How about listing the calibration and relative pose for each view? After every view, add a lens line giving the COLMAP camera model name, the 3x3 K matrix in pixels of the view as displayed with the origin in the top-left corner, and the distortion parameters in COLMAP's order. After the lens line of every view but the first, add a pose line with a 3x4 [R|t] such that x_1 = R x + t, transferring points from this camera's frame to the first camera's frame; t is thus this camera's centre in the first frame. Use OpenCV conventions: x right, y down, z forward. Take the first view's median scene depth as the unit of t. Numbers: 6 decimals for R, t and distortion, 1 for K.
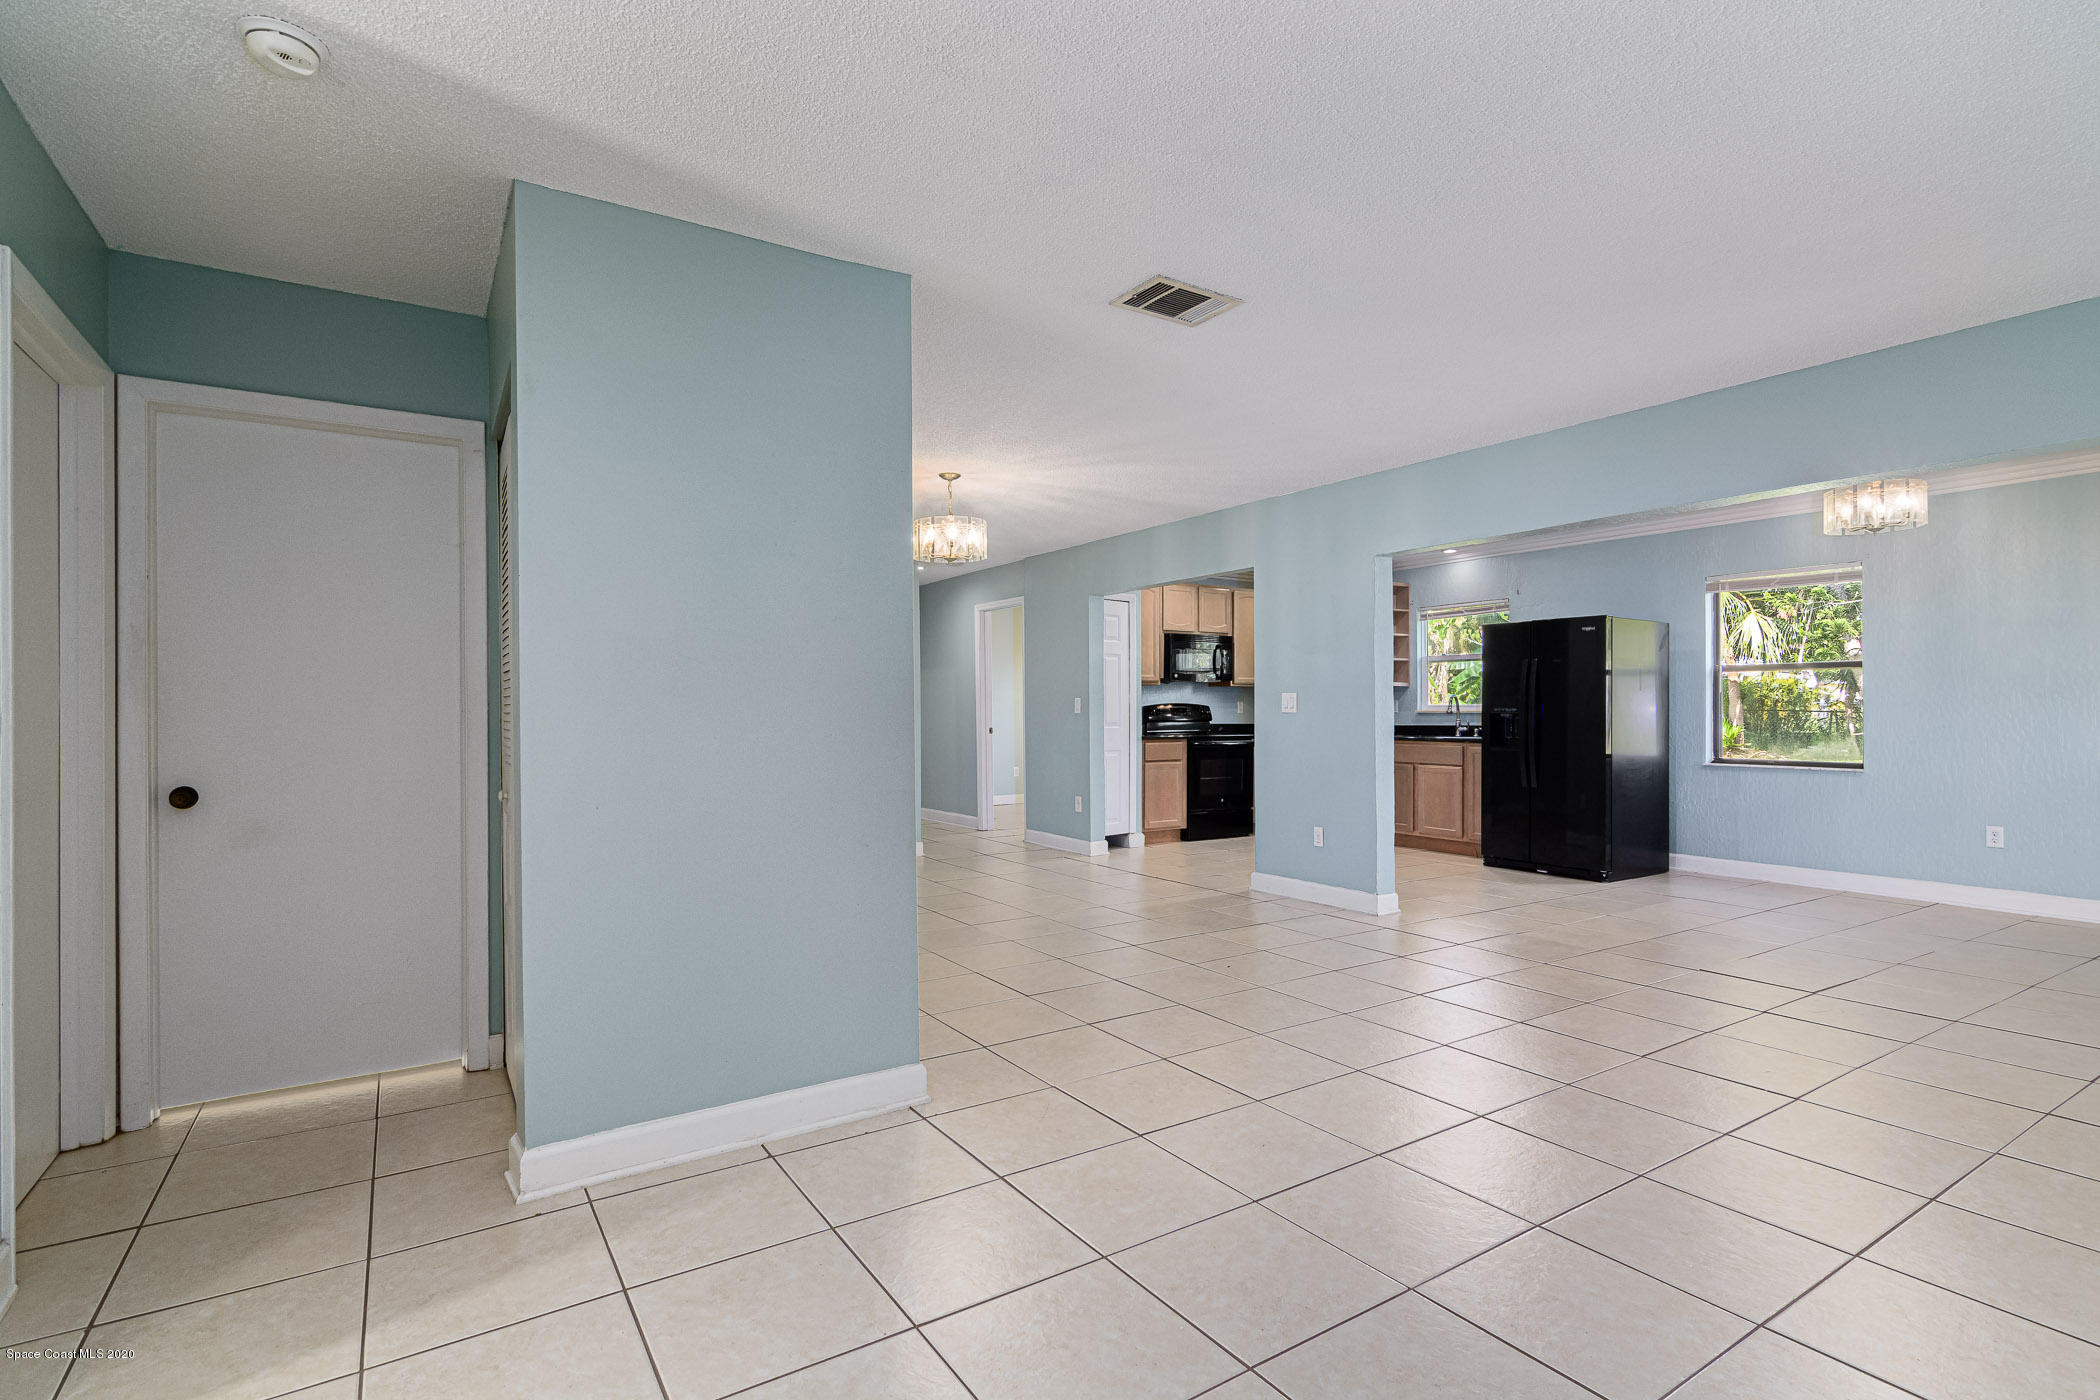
lens RADIAL K [[1008.4, 0, 1050.0], [0, 1008.4, 700.0], [0, 0, 1]] dist [0.002396, 0.000325]
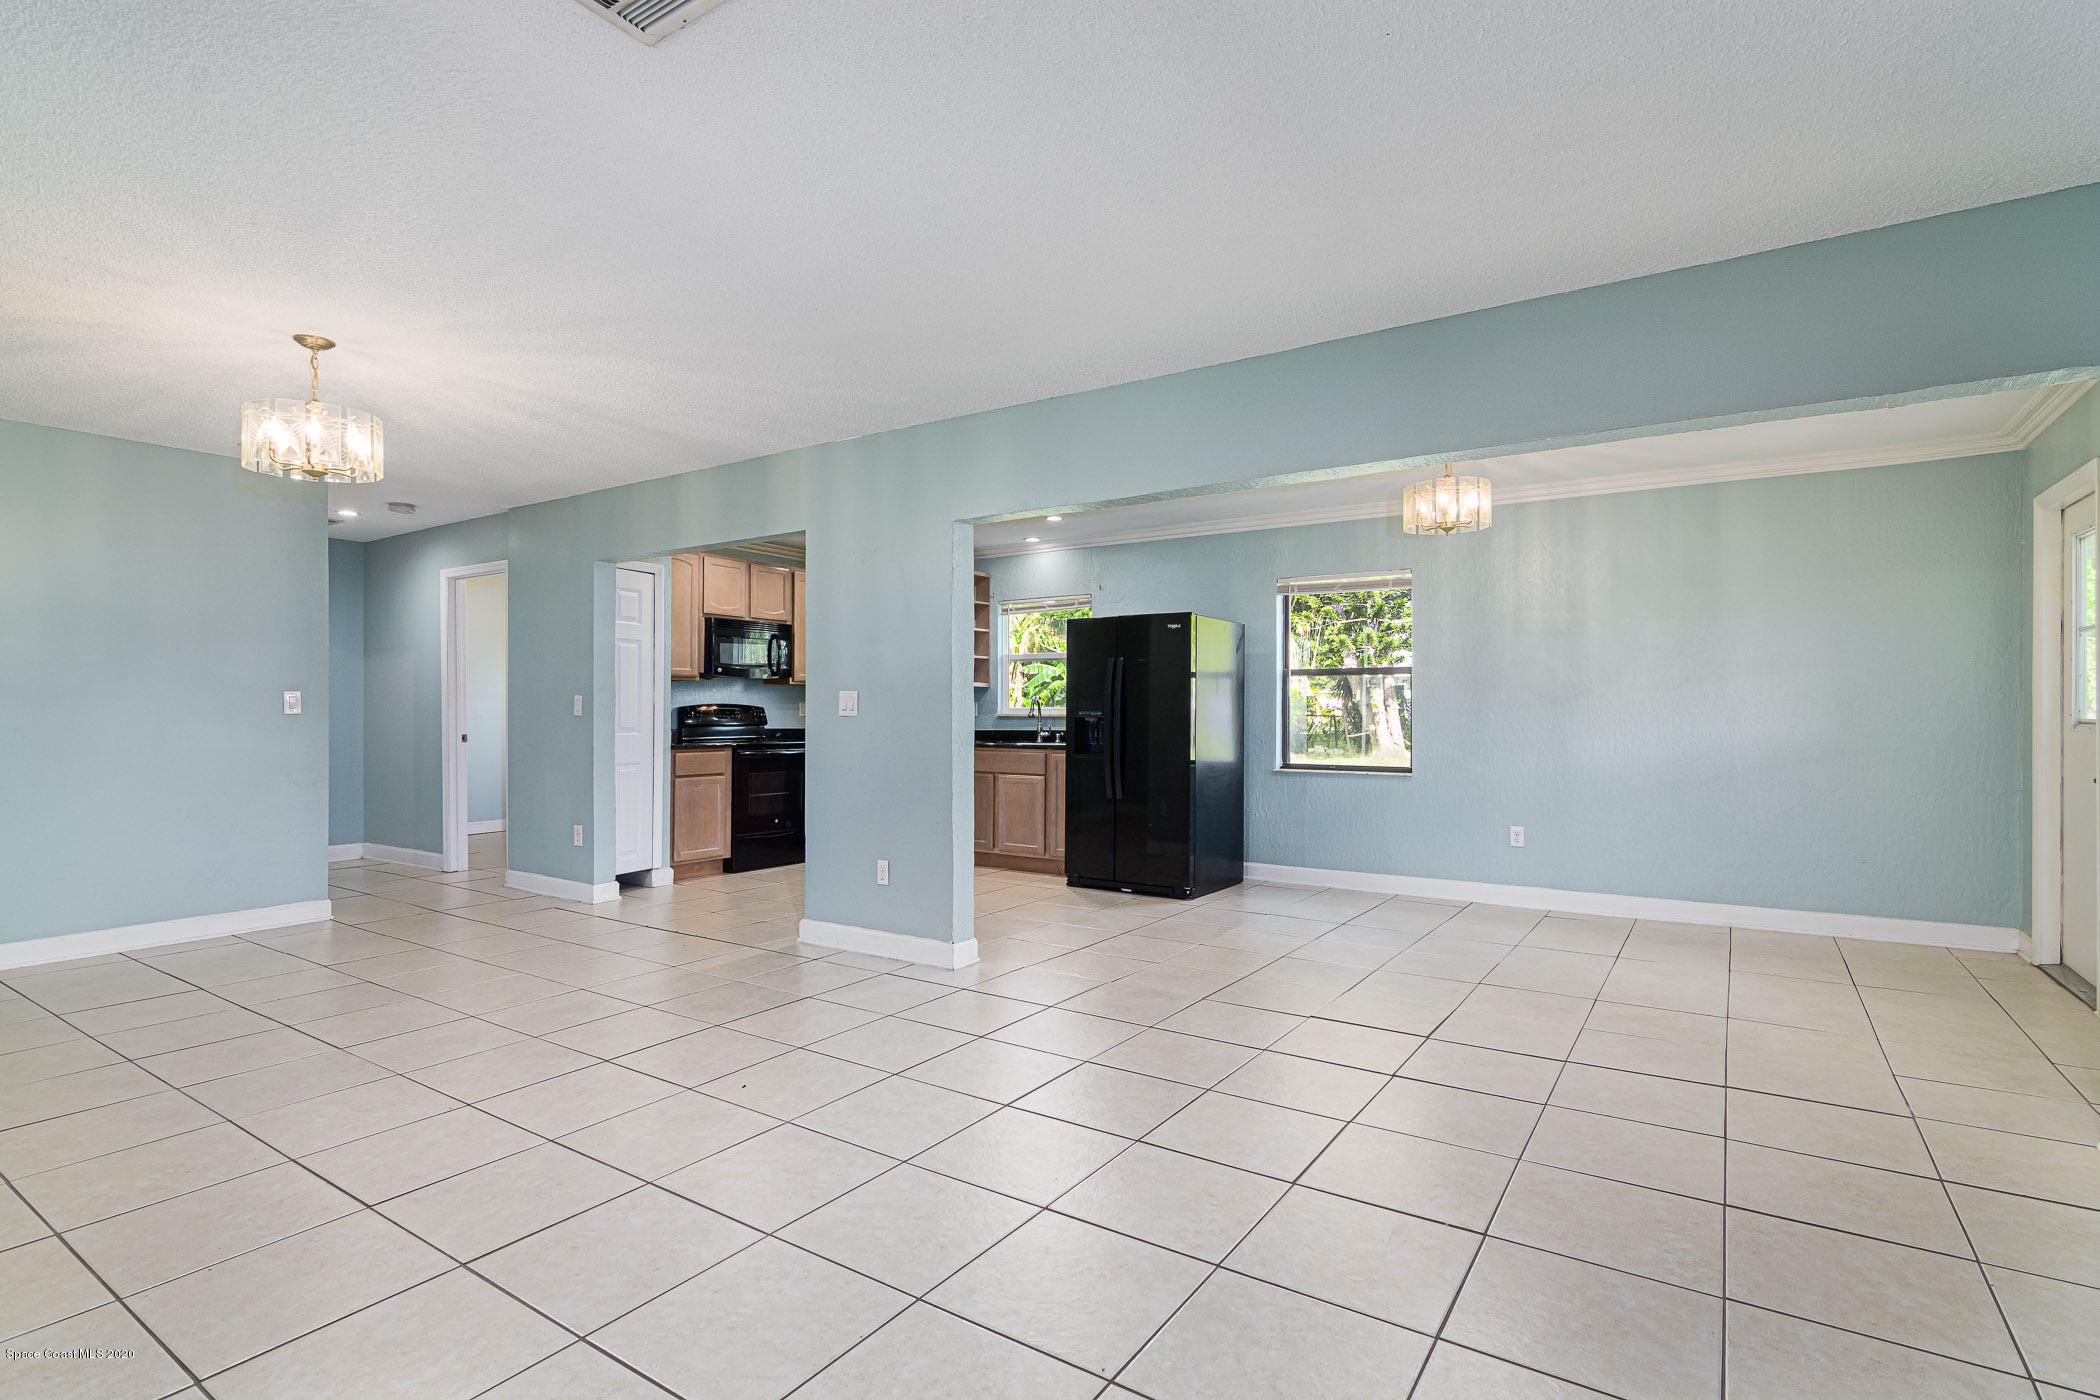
lens RADIAL K [[1008.4, 0, 1050.0], [0, 1008.4, 700.0], [0, 0, 1]] dist [0.002396, 0.000325]
pose [[0.918757, 0.009237, 0.394715, 0.052612], [-0.008095, 0.999957, -0.004558, 0.001846], [-0.394740, 0.000992, 0.918792, 0.159008]]
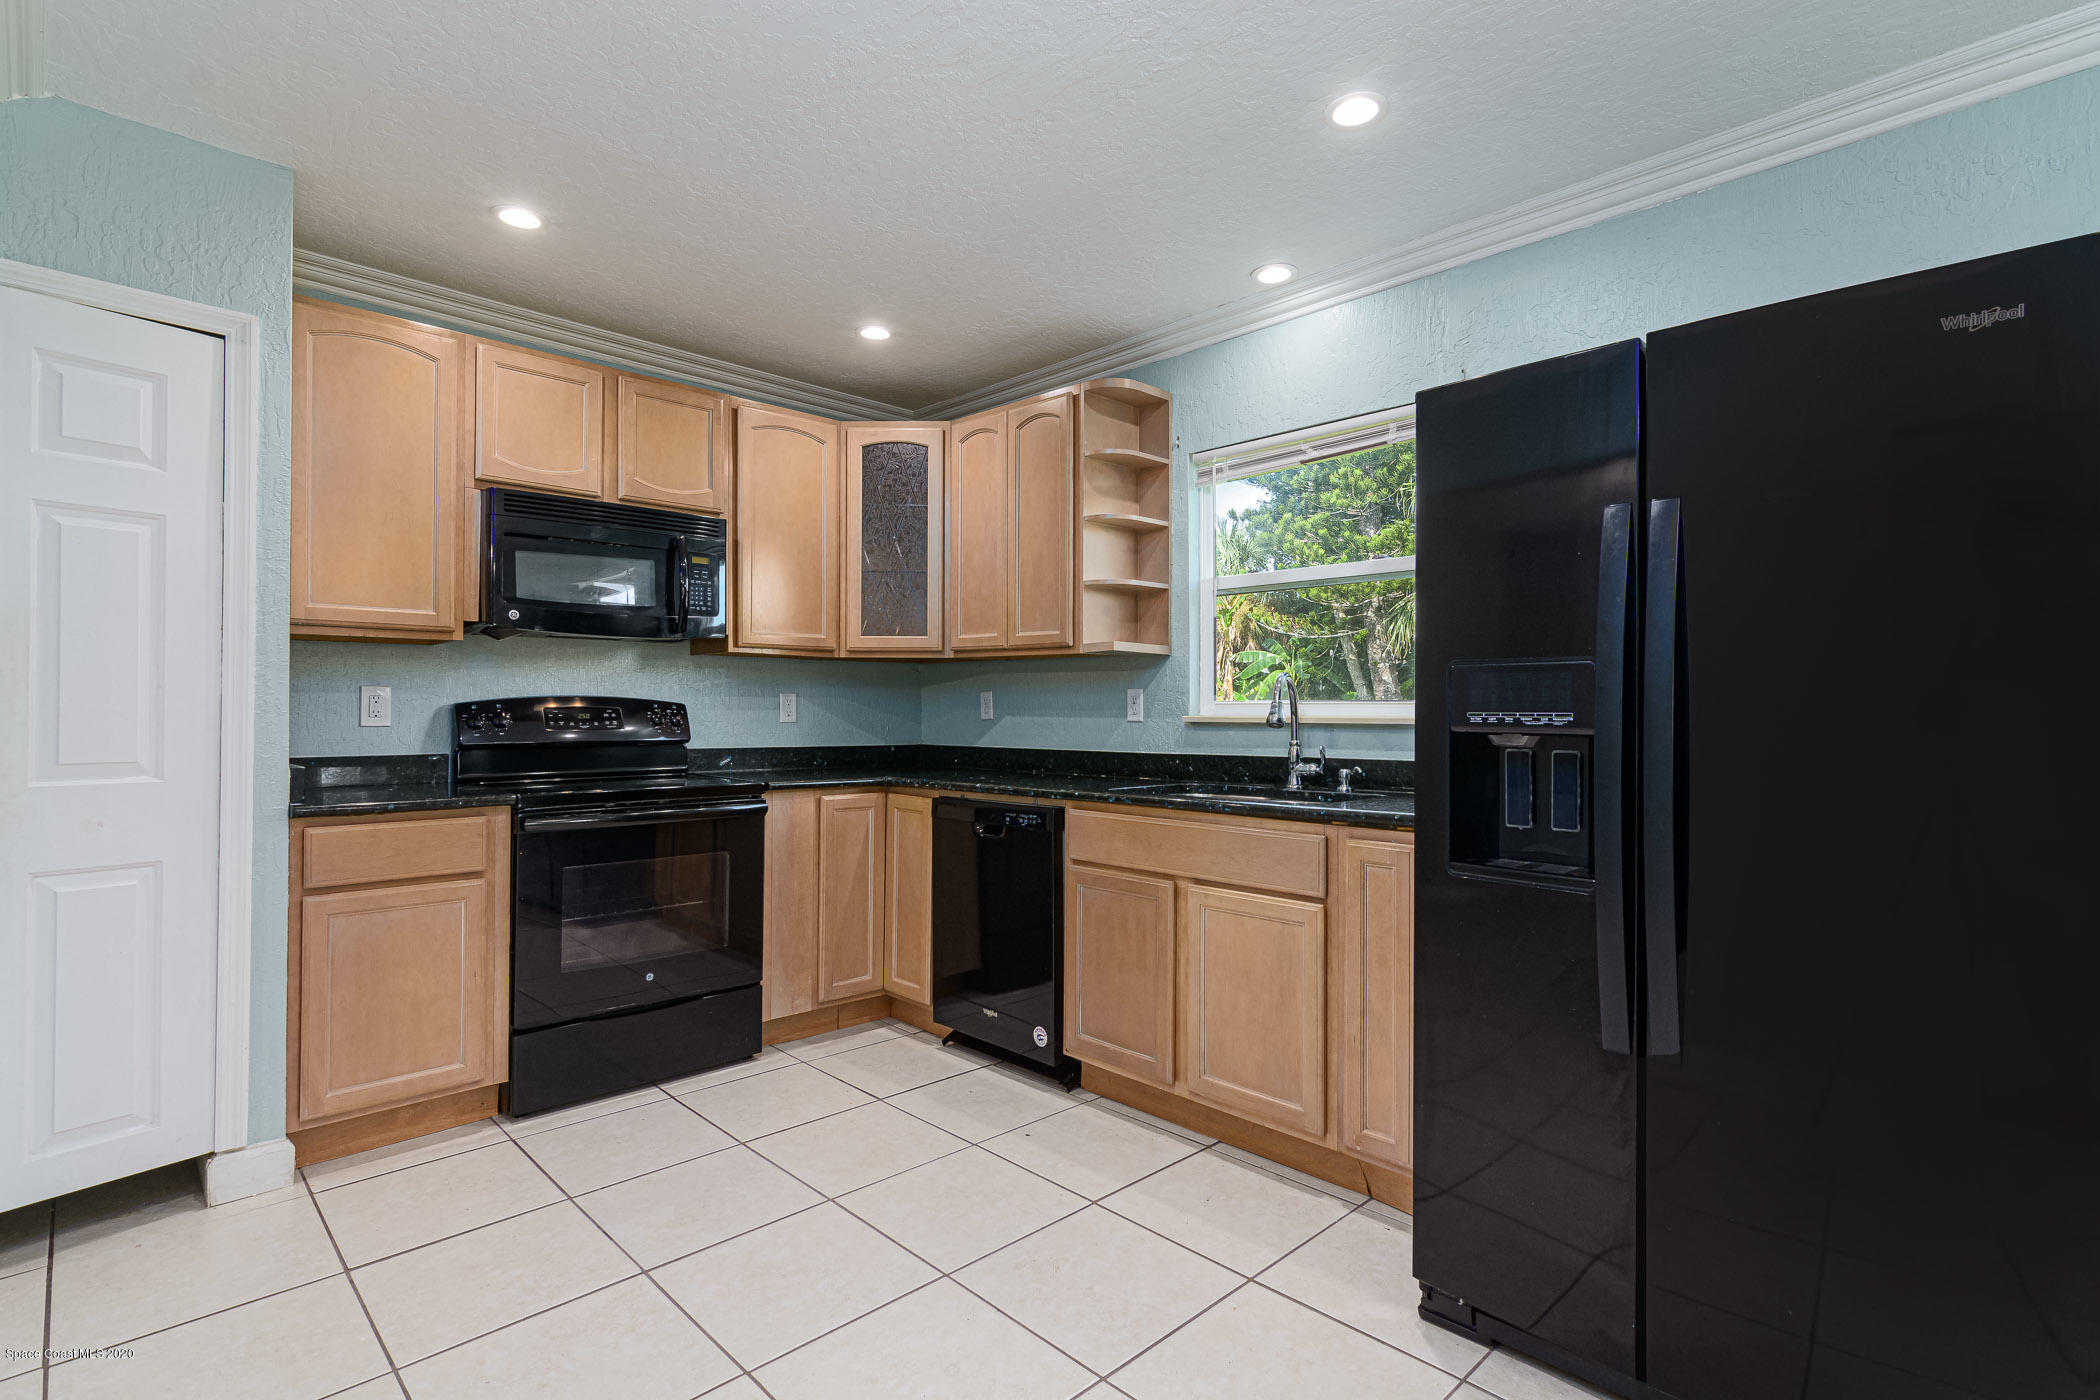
lens RADIAL K [[1008.4, 0, 1050.0], [0, 1008.4, 700.0], [0, 0, 1]] dist [0.002396, 0.000325]
pose [[0.979939, 0.002859, 0.199276, 0.254275], [-0.002959, 0.999996, 0.000204, 0.004564], [-0.199274, -0.000789, 0.979943, 0.683892]]
